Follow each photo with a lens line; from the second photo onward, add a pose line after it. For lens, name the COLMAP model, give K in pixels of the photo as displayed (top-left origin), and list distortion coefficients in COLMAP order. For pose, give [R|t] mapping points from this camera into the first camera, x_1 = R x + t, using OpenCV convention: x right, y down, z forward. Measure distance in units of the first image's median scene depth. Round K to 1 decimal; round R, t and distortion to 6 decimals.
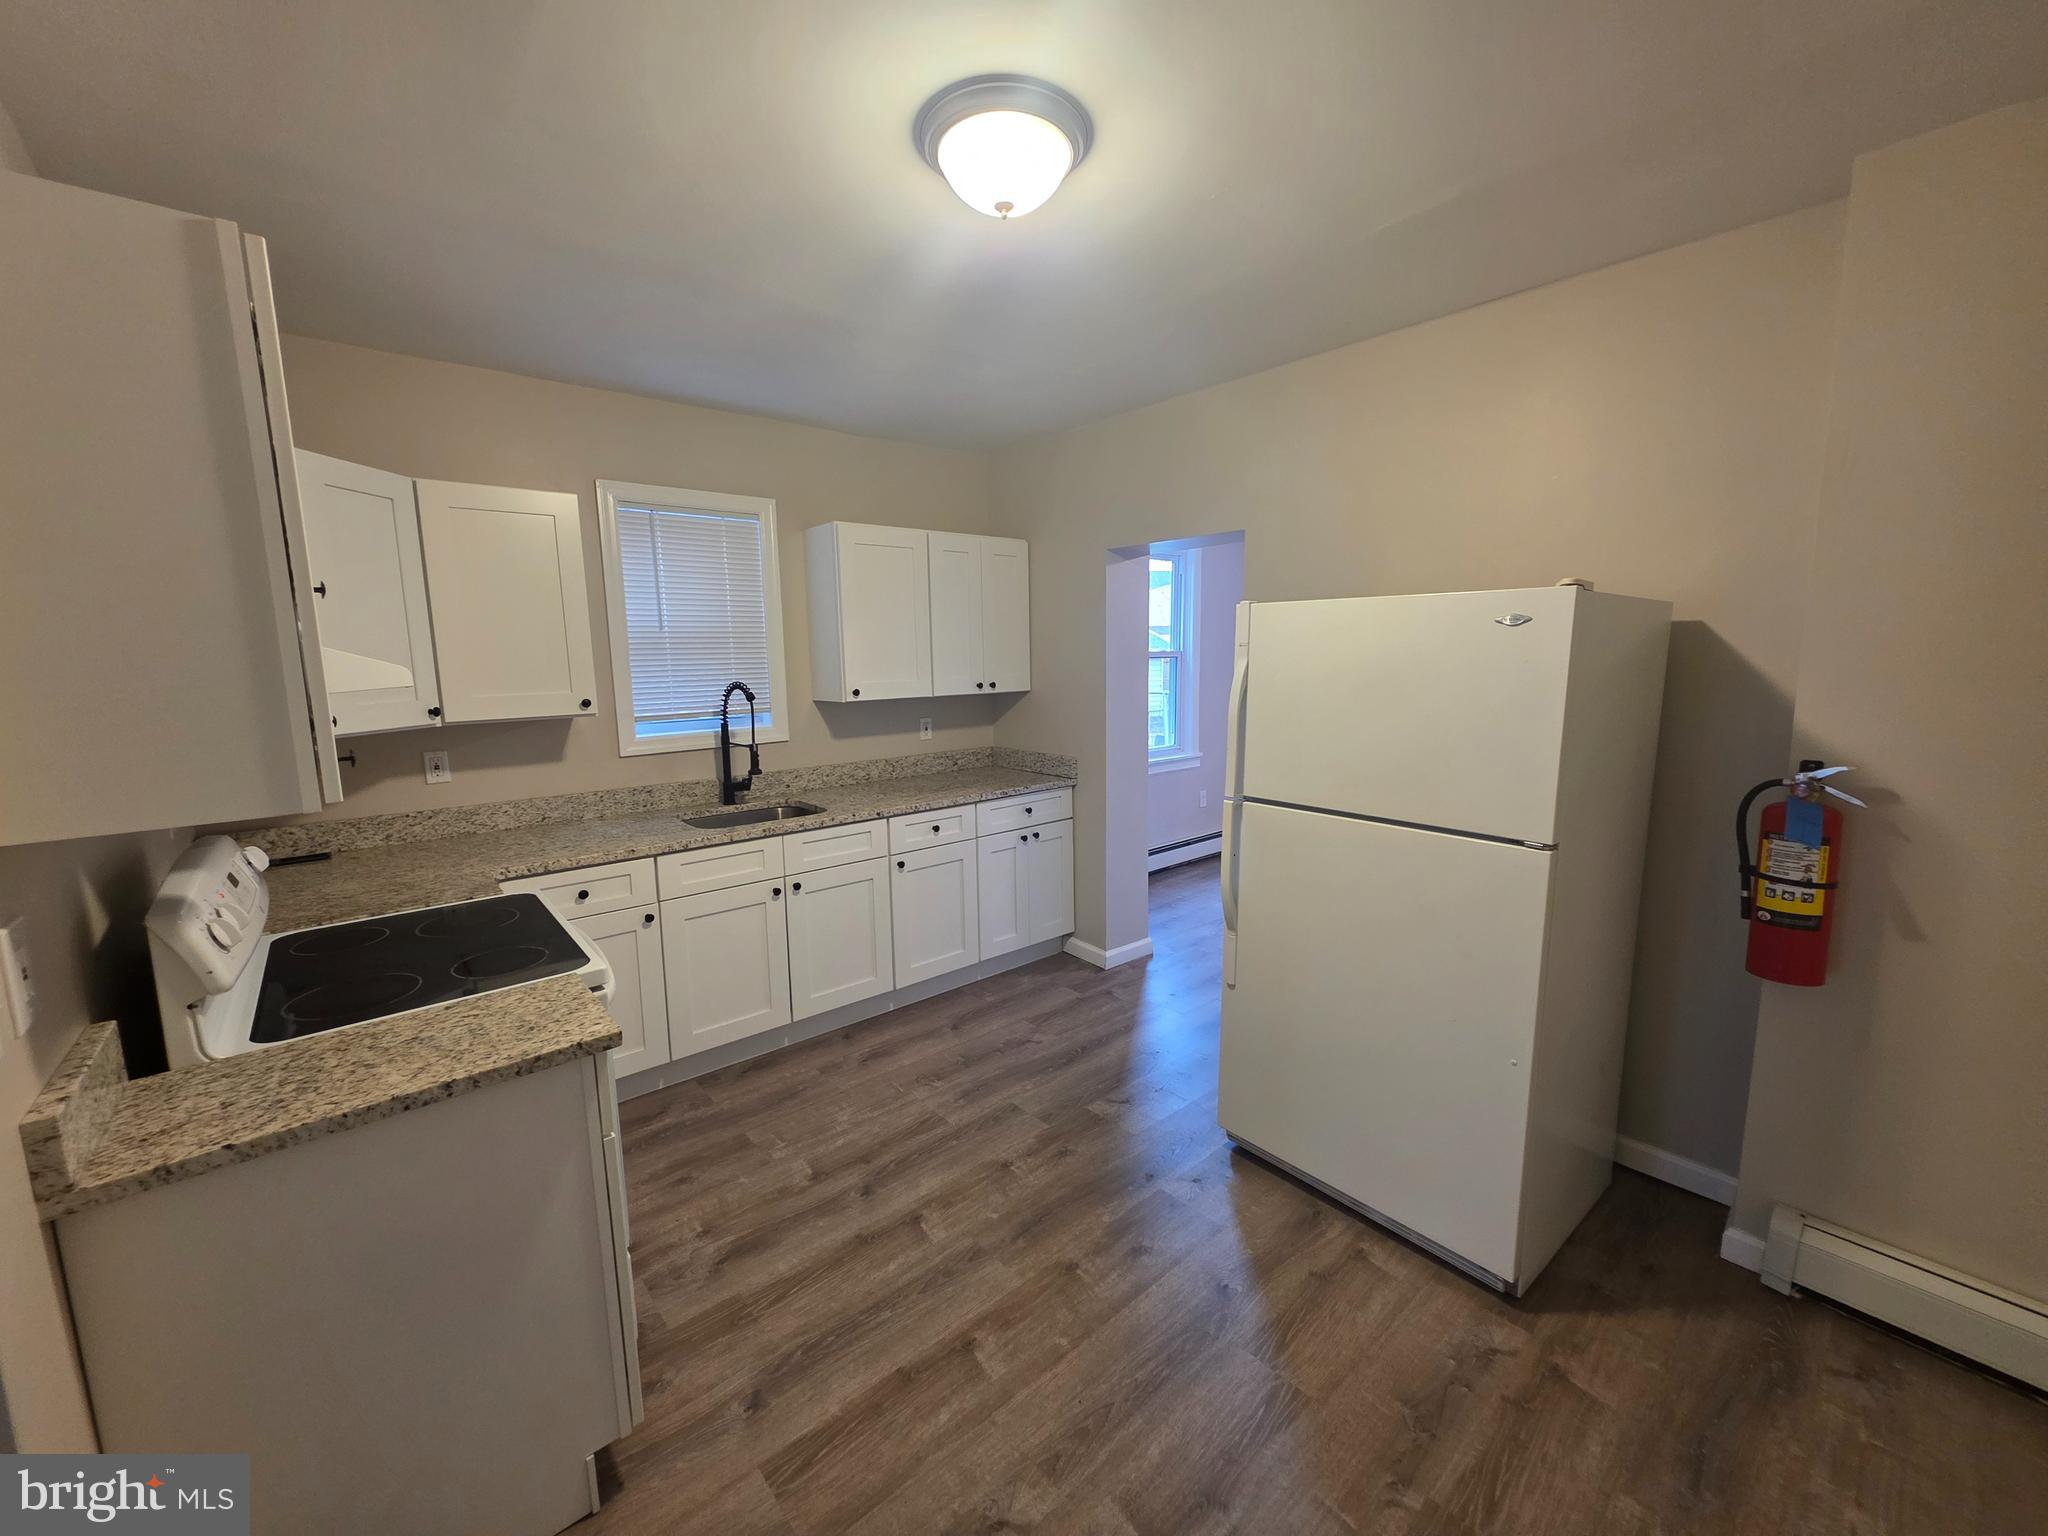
lens RADIAL K [[824.0, 0, 1026.0], [0, 824.0, 770.1], [0, 0, 1]] dist [0.000818, 0.000744]
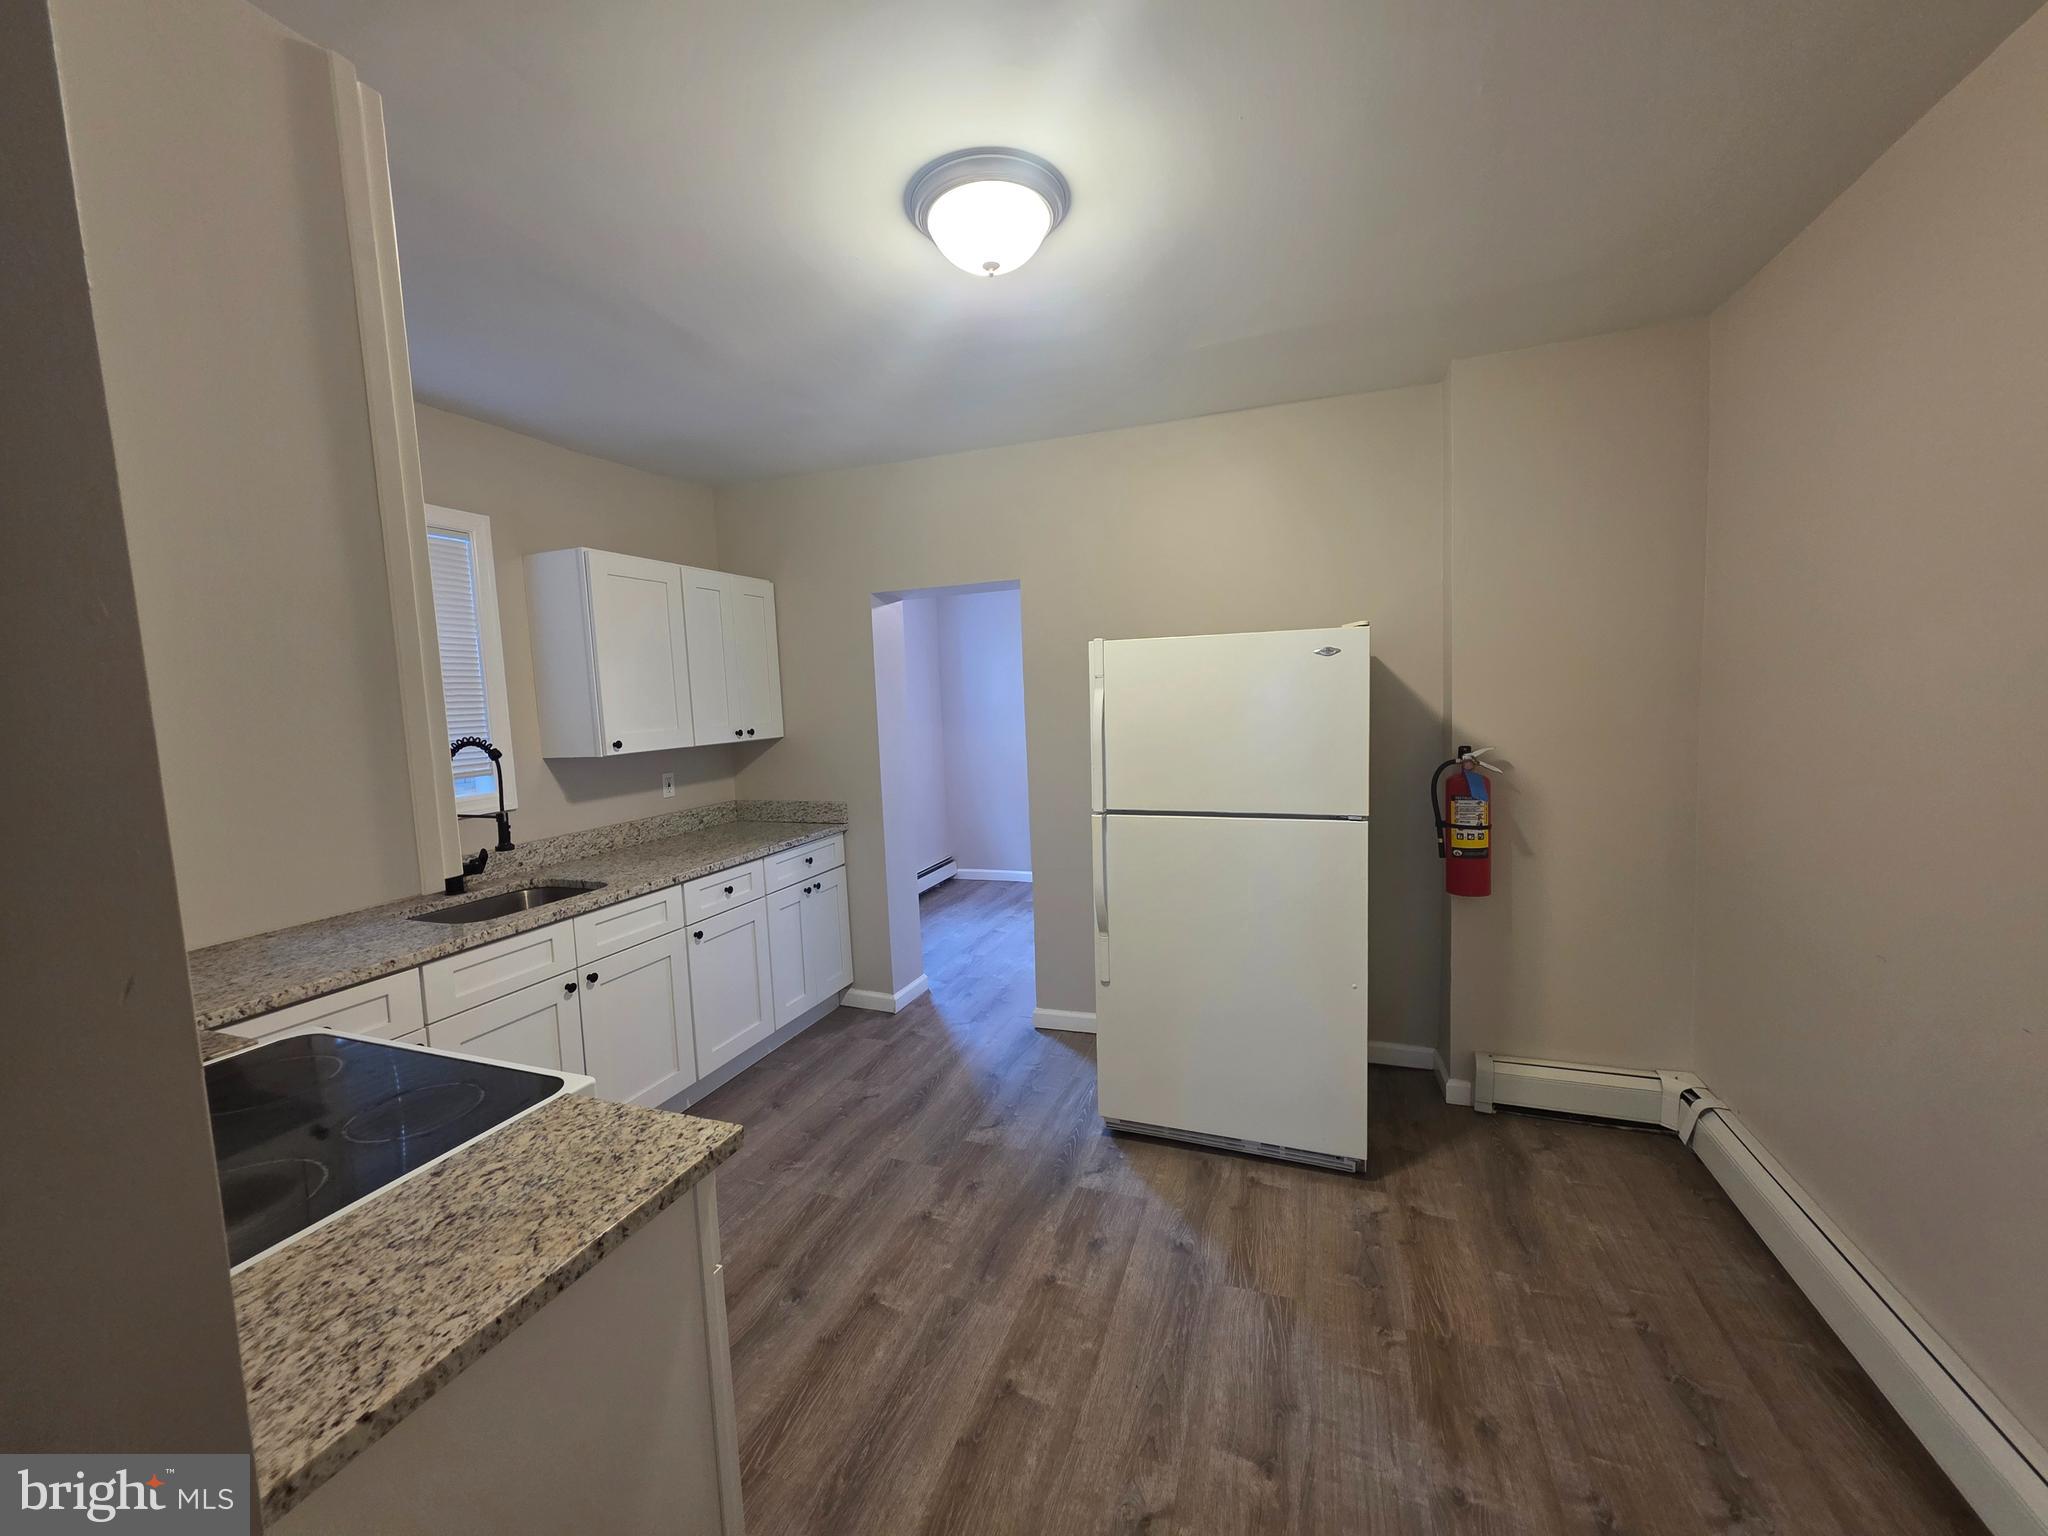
lens RADIAL K [[824.0, 0, 1022.6], [0, 824.0, 769.9], [0, 0, 1]] dist [0.000818, 0.000744]
pose [[0.870324, -0.064233, 0.488272, -0.429125], [0.096572, 0.994468, -0.041310, 0.014018], [-0.482918, 0.083107, 0.871713, 0.076492]]
